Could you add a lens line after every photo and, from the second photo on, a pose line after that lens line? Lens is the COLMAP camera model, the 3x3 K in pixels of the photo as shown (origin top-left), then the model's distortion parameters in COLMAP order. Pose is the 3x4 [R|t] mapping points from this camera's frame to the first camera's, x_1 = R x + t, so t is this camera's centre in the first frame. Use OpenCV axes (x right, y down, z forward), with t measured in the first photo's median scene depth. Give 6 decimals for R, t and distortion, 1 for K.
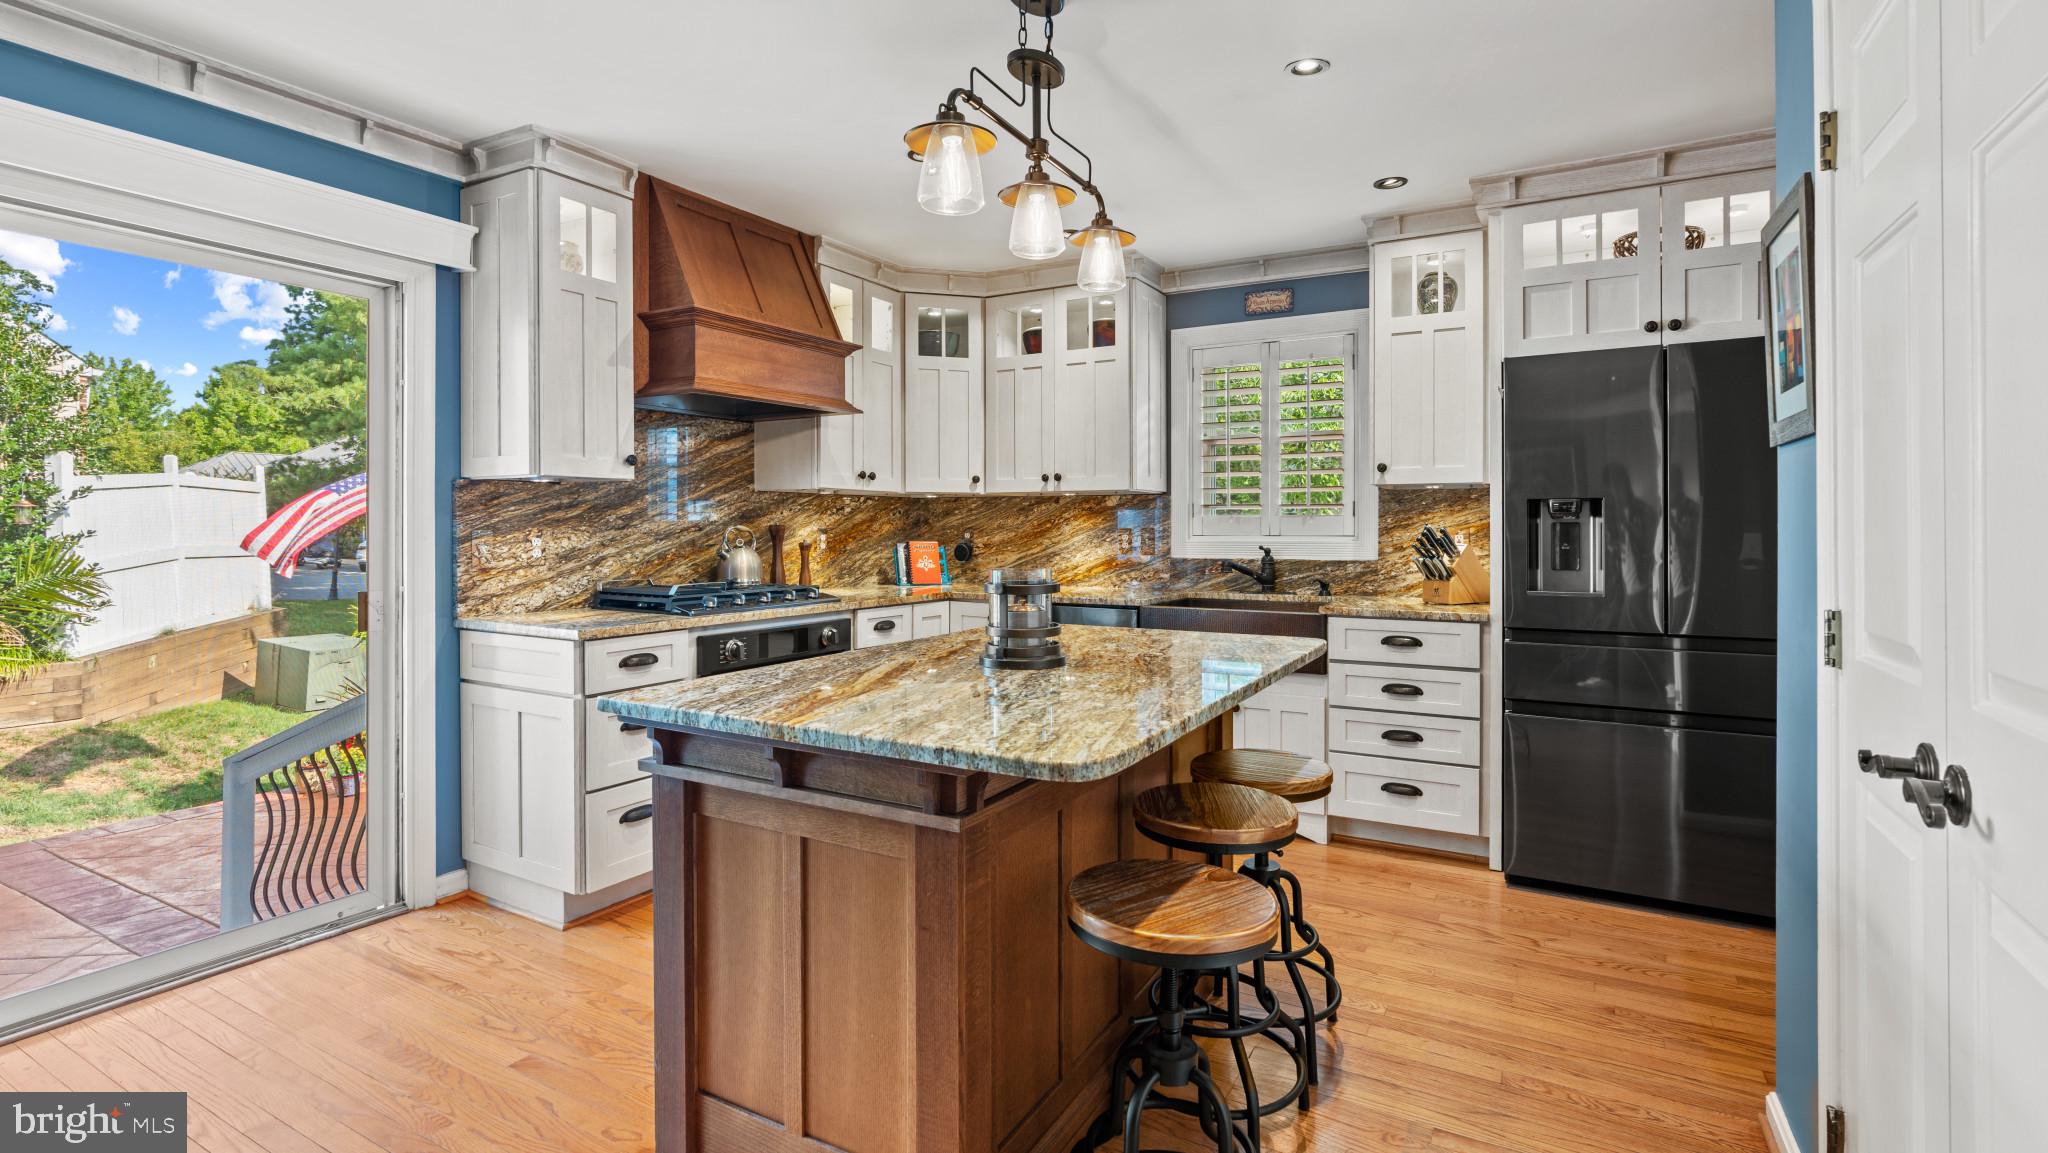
lens RADIAL K [[949.8, 0, 1050.9], [0, 949.8, 526.6], [0, 0, 1]] dist [-0.012181, 0.004571]
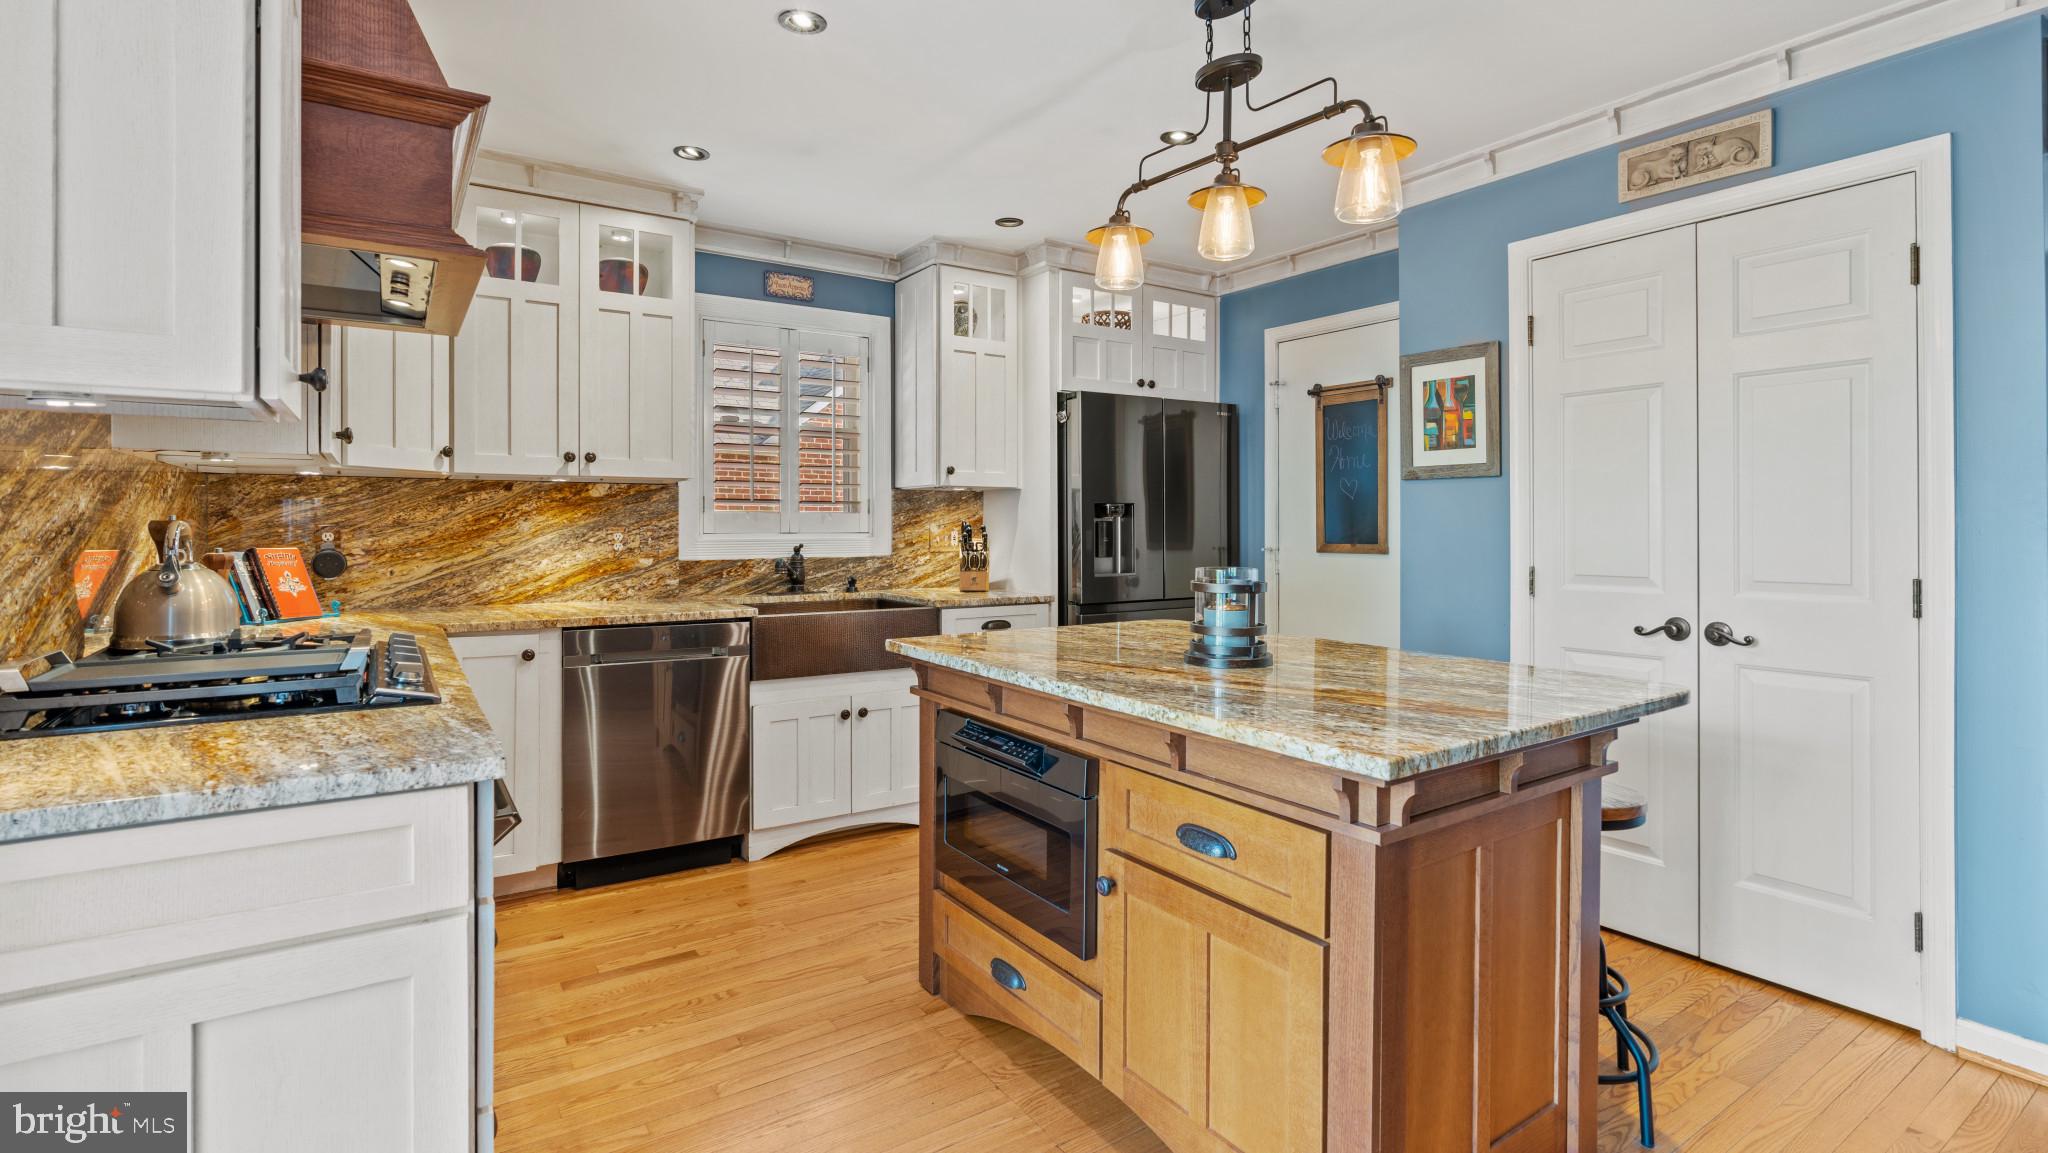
lens RADIAL K [[949.8, 0, 1030.4], [0, 949.8, 523.2], [0, 0, 1]] dist [-0.012181, 0.004571]
pose [[0.466911, 0.001430, 0.884303, -0.496996], [-0.003185, 0.999995, 0.000065, -0.001169], [-0.884298, -0.002847, 0.466913, 0.345334]]
